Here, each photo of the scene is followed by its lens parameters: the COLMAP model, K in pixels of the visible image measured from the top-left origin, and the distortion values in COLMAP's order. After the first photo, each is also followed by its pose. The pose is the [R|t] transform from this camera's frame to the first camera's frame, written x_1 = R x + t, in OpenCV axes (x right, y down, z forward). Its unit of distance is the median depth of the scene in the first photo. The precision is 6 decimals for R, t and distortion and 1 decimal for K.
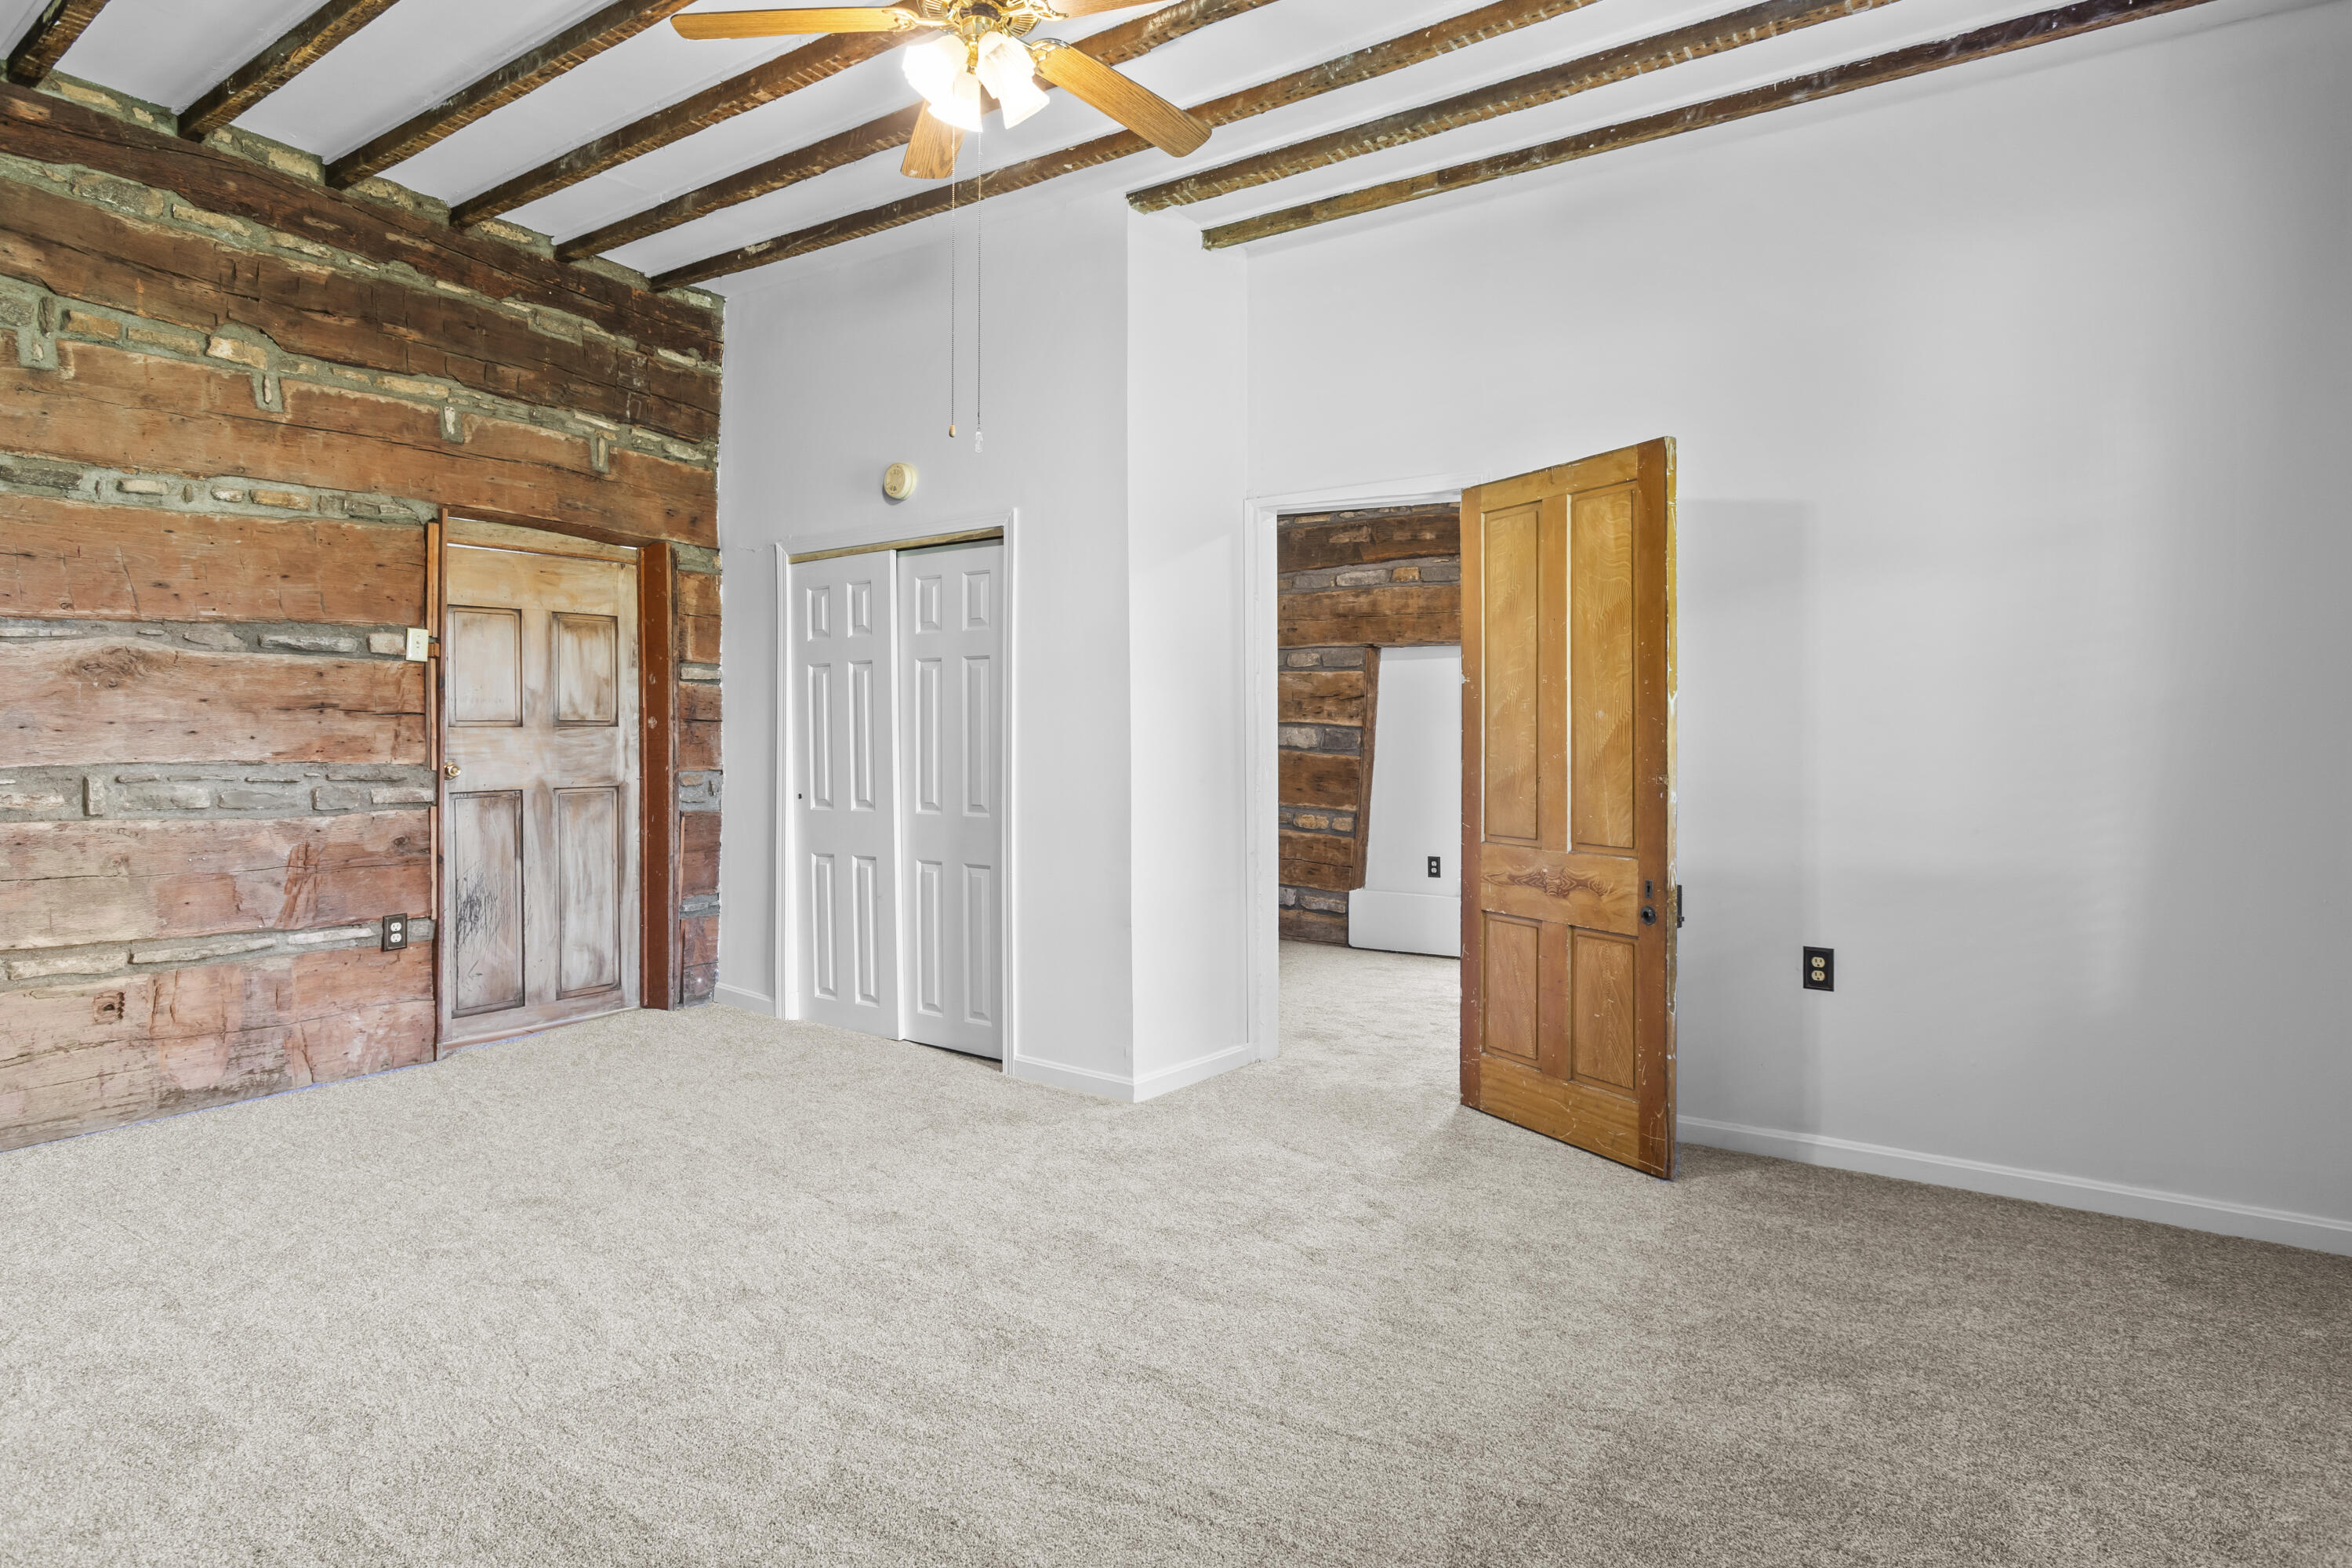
lens RADIAL K [[1265.9, 0, 1151.7], [0, 1265.9, 728.0], [0, 0, 1]] dist [0.016176, -0.000972]
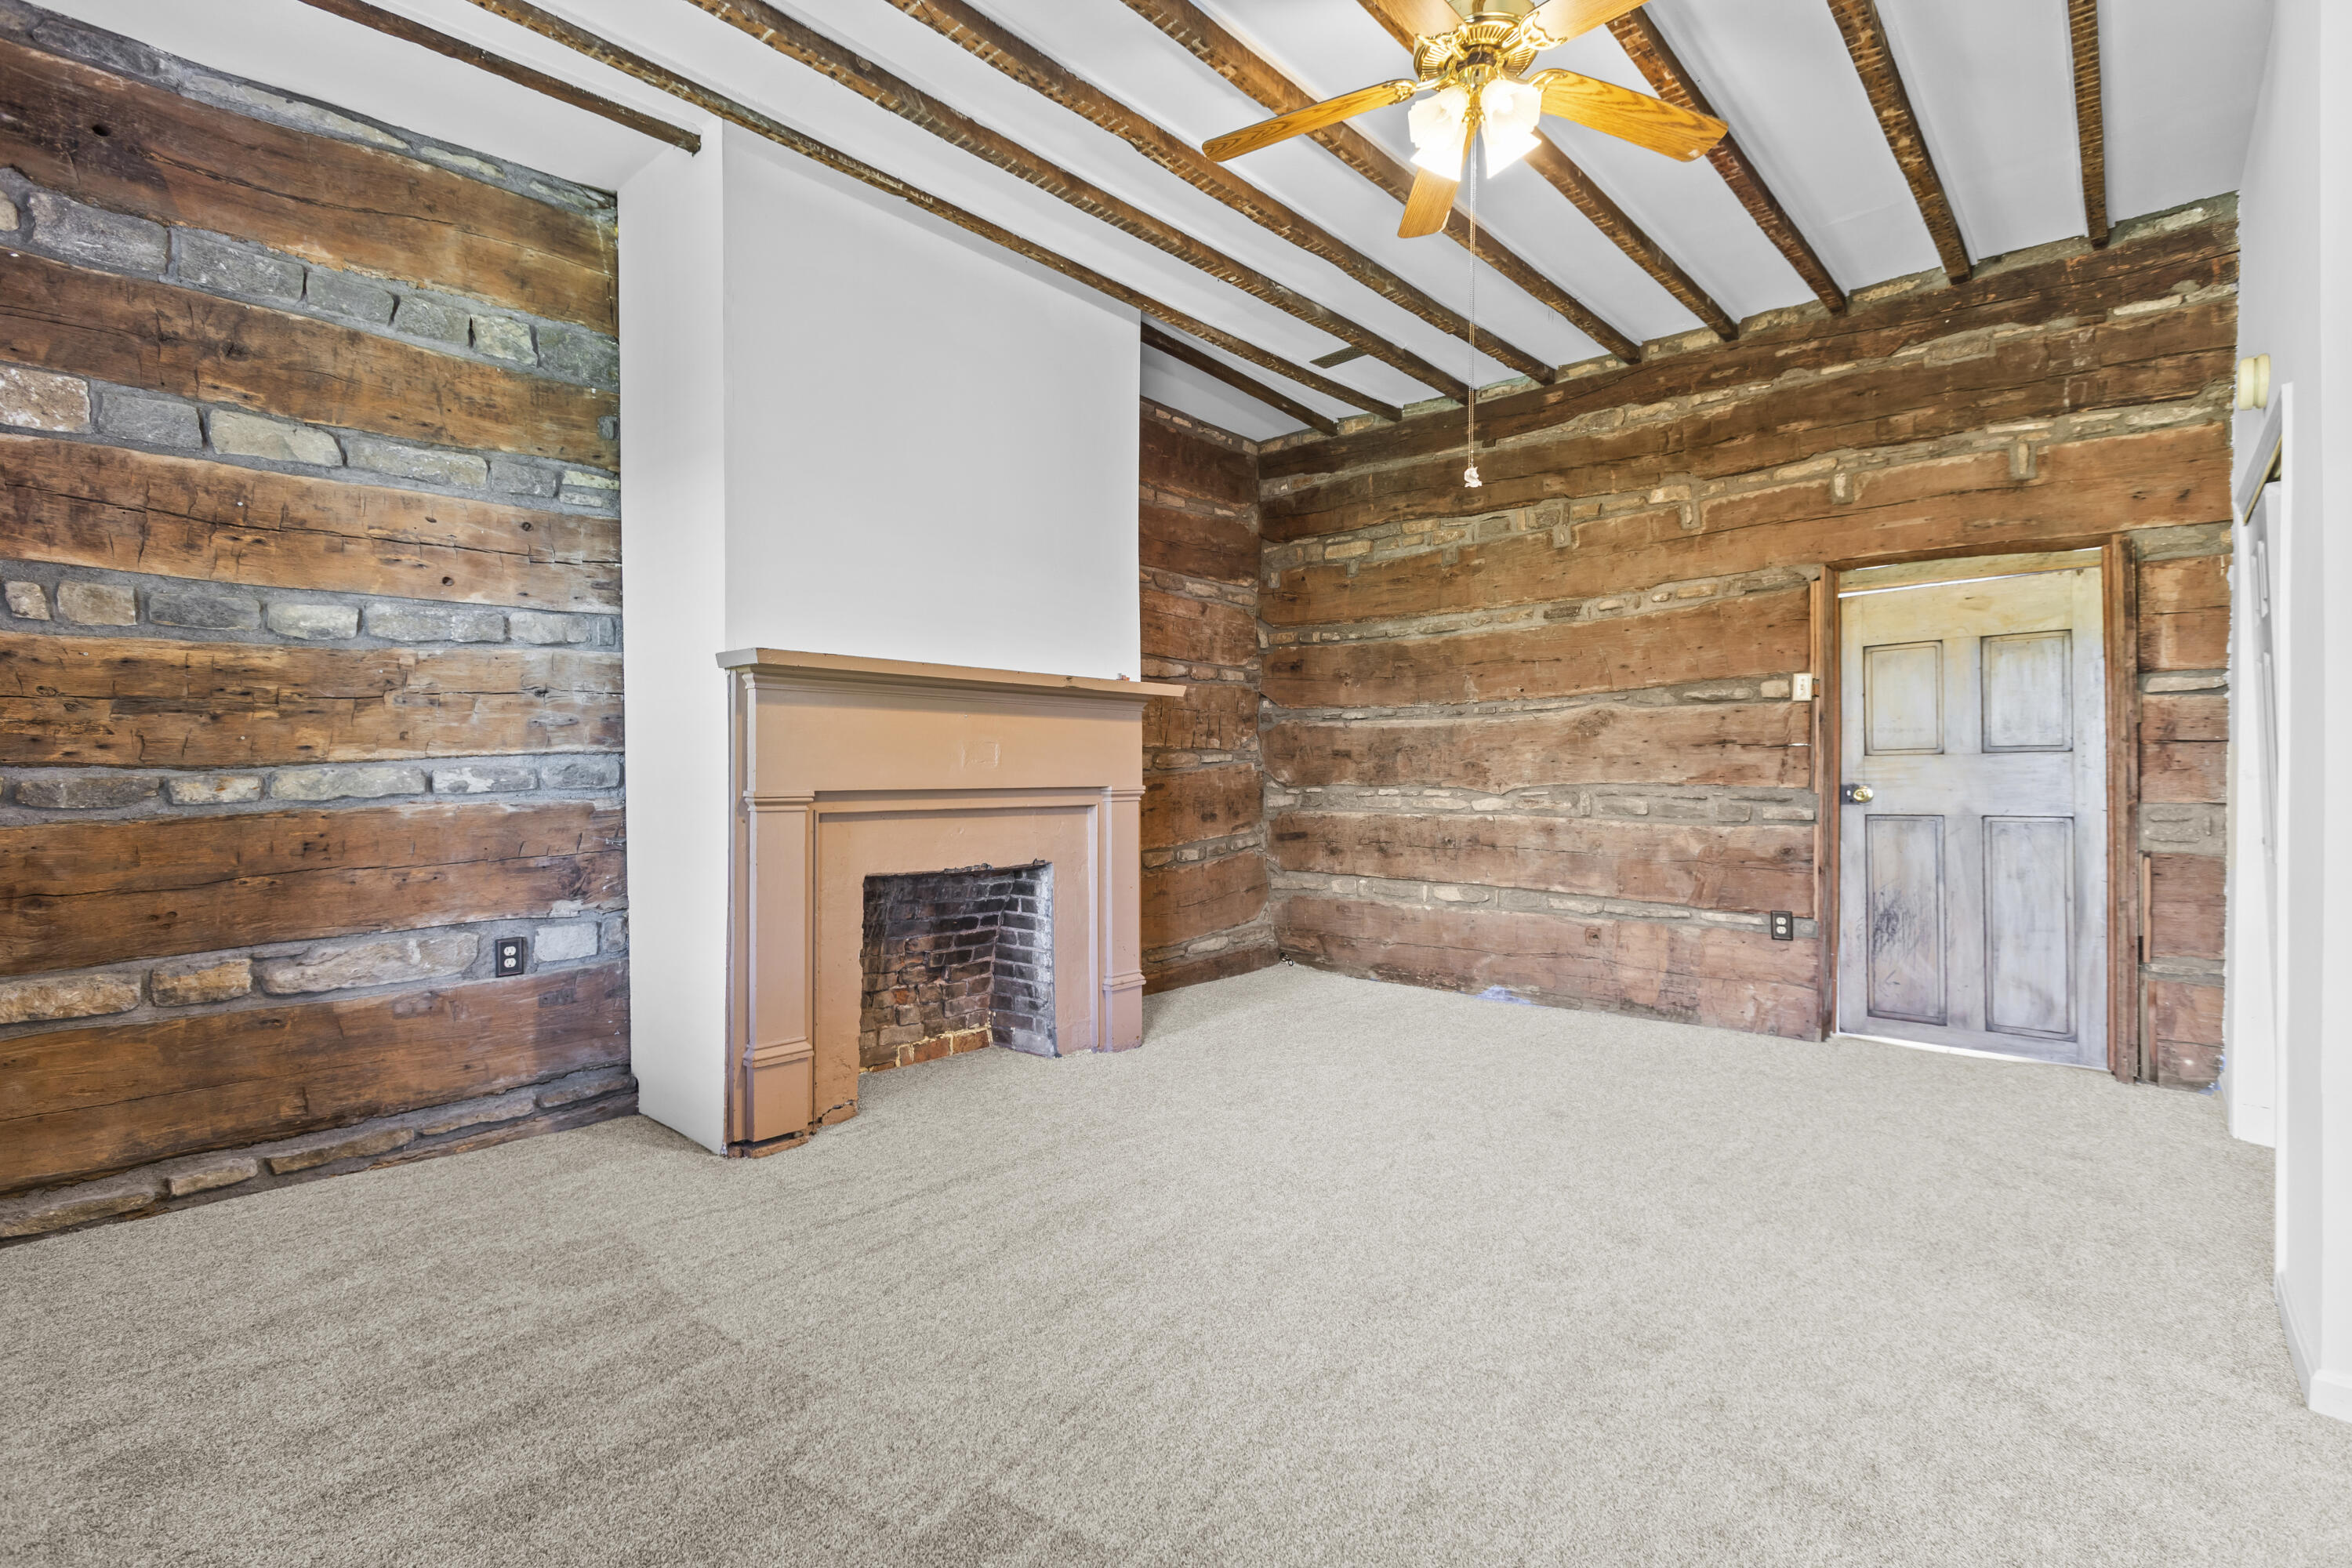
lens RADIAL K [[1055.1, 0, 1158.7], [0, 1055.1, 782.0], [0, 0, 1]] dist [0.000590, 0.002322]
pose [[-0.106213, 0.005859, -0.994326, 0.473921], [0.011374, 0.999924, 0.004677, 0.011874], [0.994278, -0.010813, -0.106271, 0.518880]]
